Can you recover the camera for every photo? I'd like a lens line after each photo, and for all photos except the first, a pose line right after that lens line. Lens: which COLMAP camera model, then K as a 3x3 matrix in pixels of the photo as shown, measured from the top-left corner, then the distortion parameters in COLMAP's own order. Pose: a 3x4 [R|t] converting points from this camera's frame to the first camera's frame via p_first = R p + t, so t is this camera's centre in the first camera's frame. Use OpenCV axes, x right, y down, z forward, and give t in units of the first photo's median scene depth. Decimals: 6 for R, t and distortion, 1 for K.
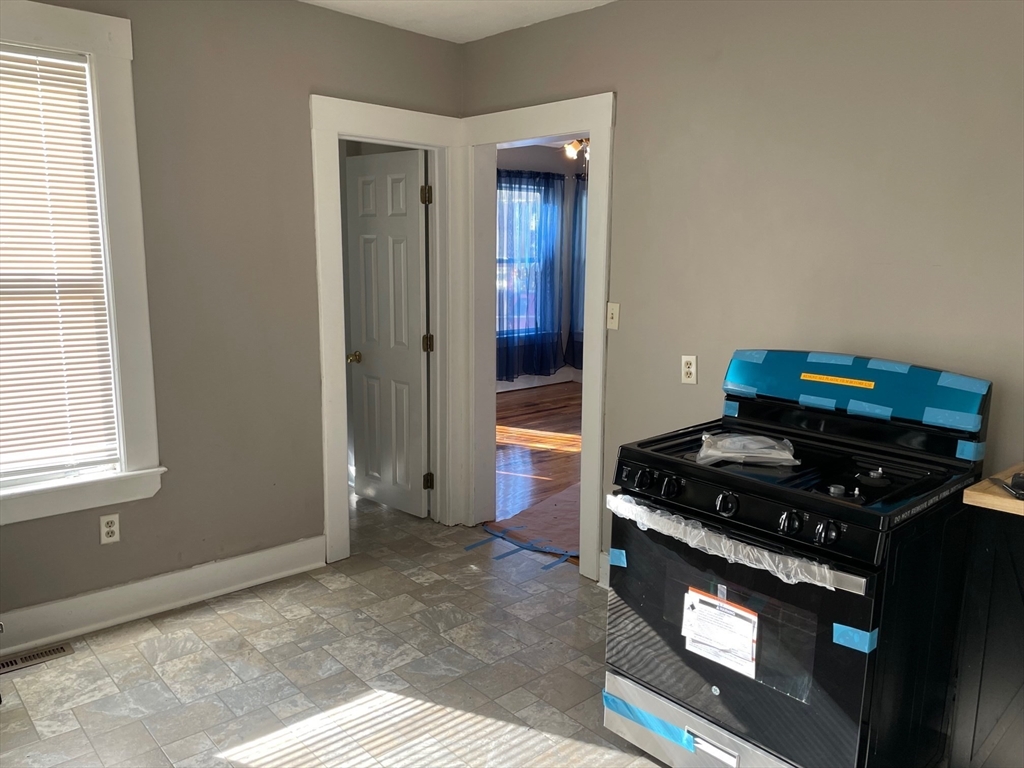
lens RADIAL K [[774.1, 0, 520.1], [0, 774.1, 386.0], [0, 0, 1]] dist [0.081440, -0.100707]
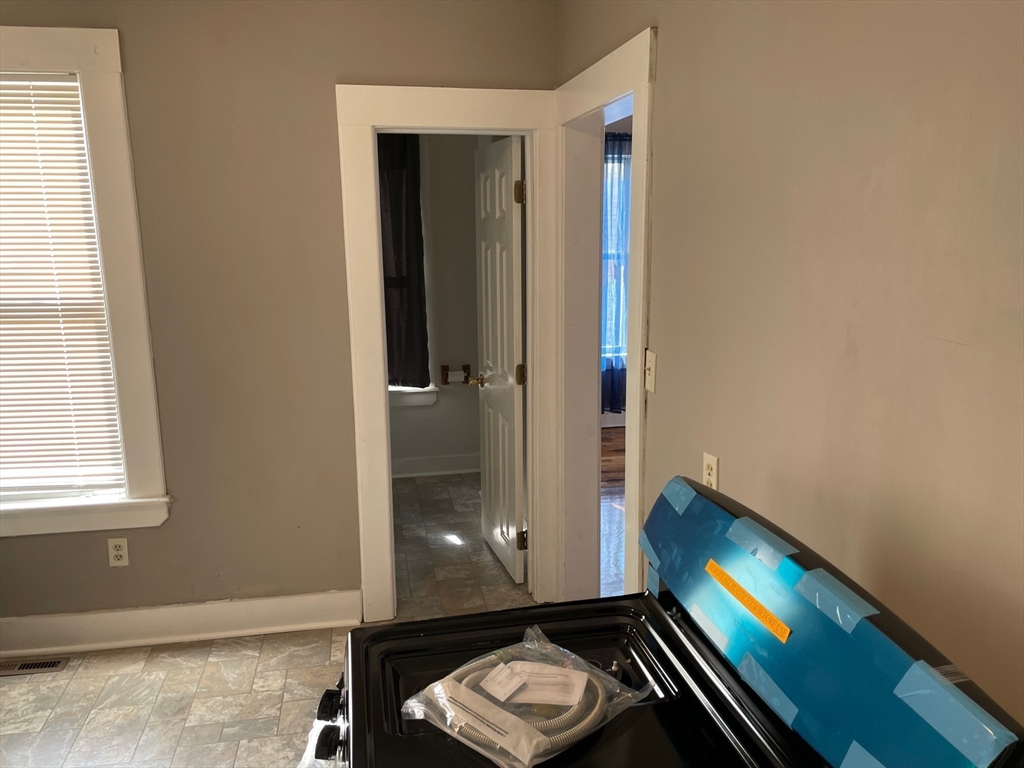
lens RADIAL K [[774.1, 0, 510.3], [0, 774.1, 385.5], [0, 0, 1]] dist [0.081440, -0.100707]
pose [[0.847923, 0.085821, -0.523126, 0.416534], [-0.072214, 0.996309, 0.046400, -0.114787], [0.525178, -0.001566, 0.850991, 0.430643]]
